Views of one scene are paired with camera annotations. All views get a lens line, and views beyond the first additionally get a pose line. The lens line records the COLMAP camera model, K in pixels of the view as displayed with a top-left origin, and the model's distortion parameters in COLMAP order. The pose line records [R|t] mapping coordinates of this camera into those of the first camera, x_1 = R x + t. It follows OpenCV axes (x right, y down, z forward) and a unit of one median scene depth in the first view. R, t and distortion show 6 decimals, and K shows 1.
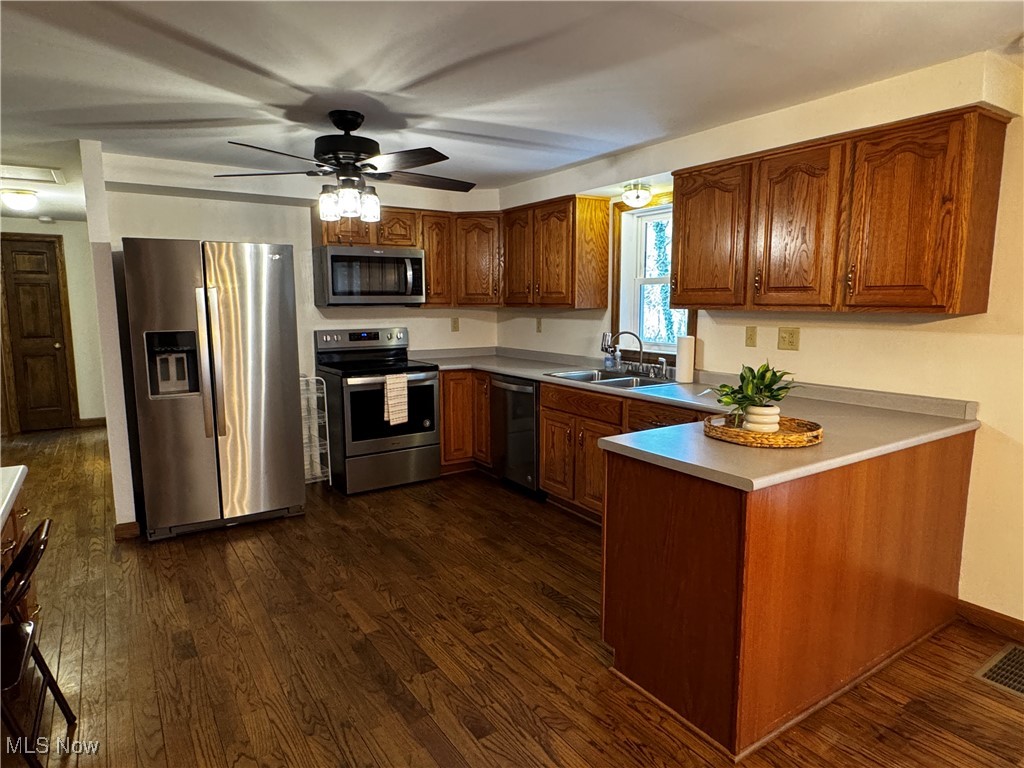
lens RADIAL K [[611.3, 0, 512.0], [0, 611.3, 384.0], [0, 0, 1]] dist [-0.001103, 0.000437]
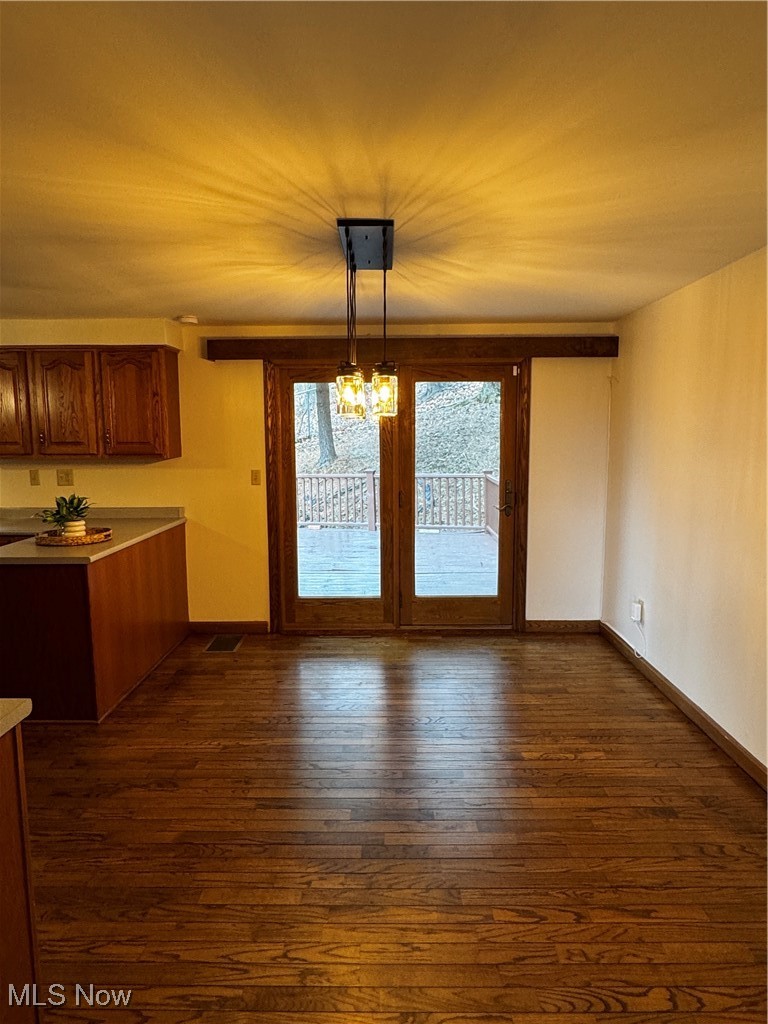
lens RADIAL K [[645.1, 0, 384.0], [0, 645.1, 512.0], [0, 0, 1]] dist [-0.008999, 0.000012]
pose [[0.562051, -0.103403, 0.820613, -0.435467], [0.115504, 0.992245, 0.045920, 0.025363], [-0.818998, 0.068975, 0.569636, -0.525695]]
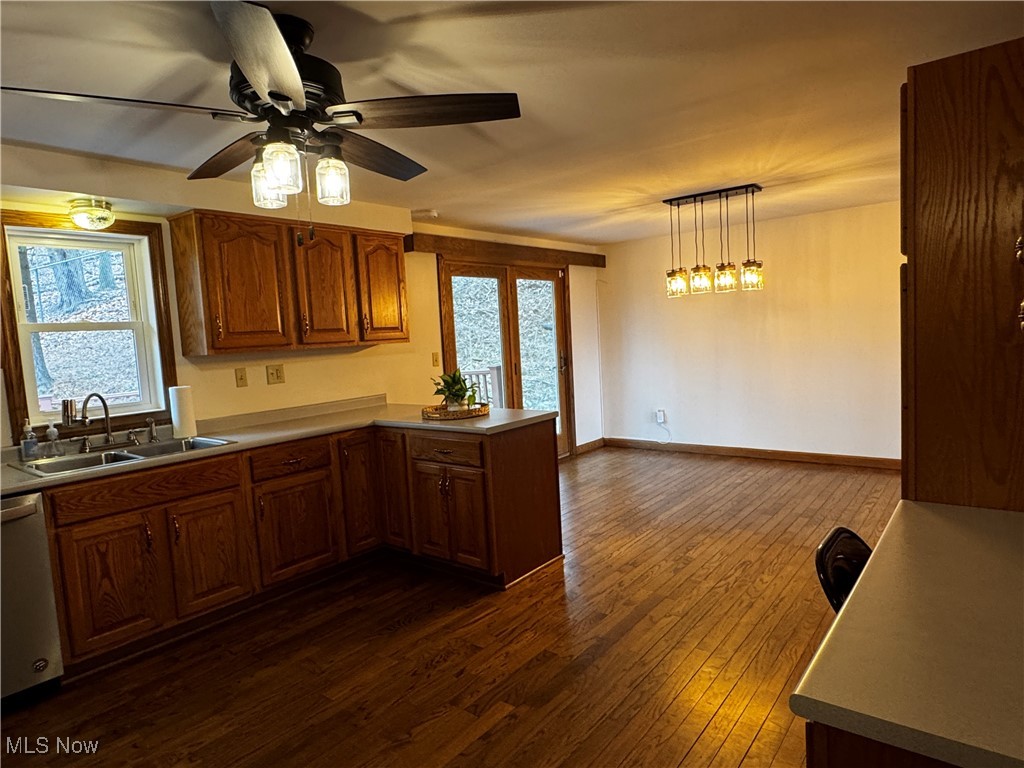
lens RADIAL K [[612.7, 0, 512.0], [0, 612.7, 384.0], [0, 0, 1]] dist [-0.017822, 0.000372]
pose [[-0.304877, -0.062119, 0.950364, -1.027799], [0.185067, 0.974986, 0.123098, -0.146277], [-0.934238, 0.213410, -0.285754, 1.146389]]
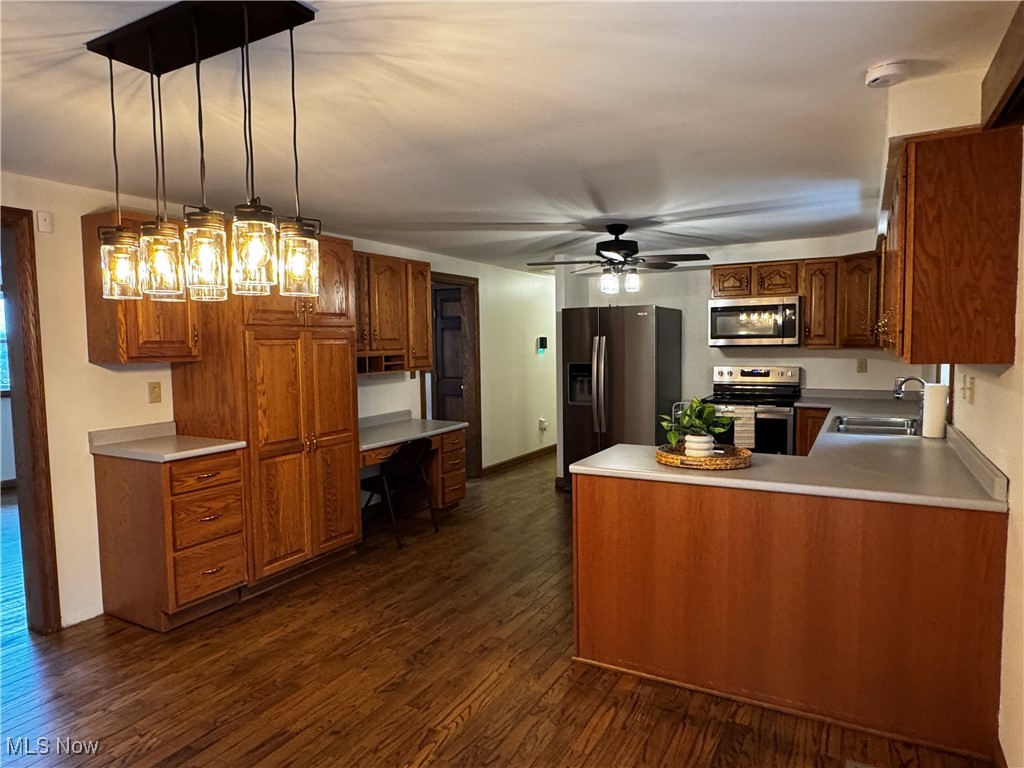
lens RADIAL K [[645.1, 0, 512.0], [0, 645.1, 384.0], [0, 0, 1]] dist [-0.008999, 0.000012]
pose [[0.462835, 0.054771, -0.884751, 1.170778], [-0.107796, 0.994160, 0.005153, -0.026738], [0.879866, 0.092987, 0.466036, 0.055815]]
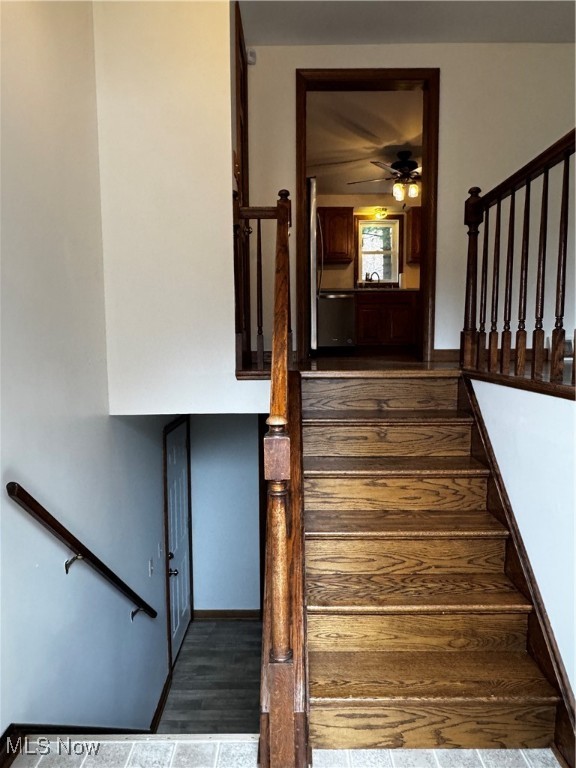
lens RADIAL K [[509.2, 0, 288.0], [0, 509.2, 384.0], [0, 0, 1]] dist [0.008507, 0.003557]
pose [[0.548817, -0.070711, 0.832946, -2.525796], [0.120080, 0.992751, 0.005158, 0.444765], [-0.827273, 0.097190, 0.553330, 0.387738]]
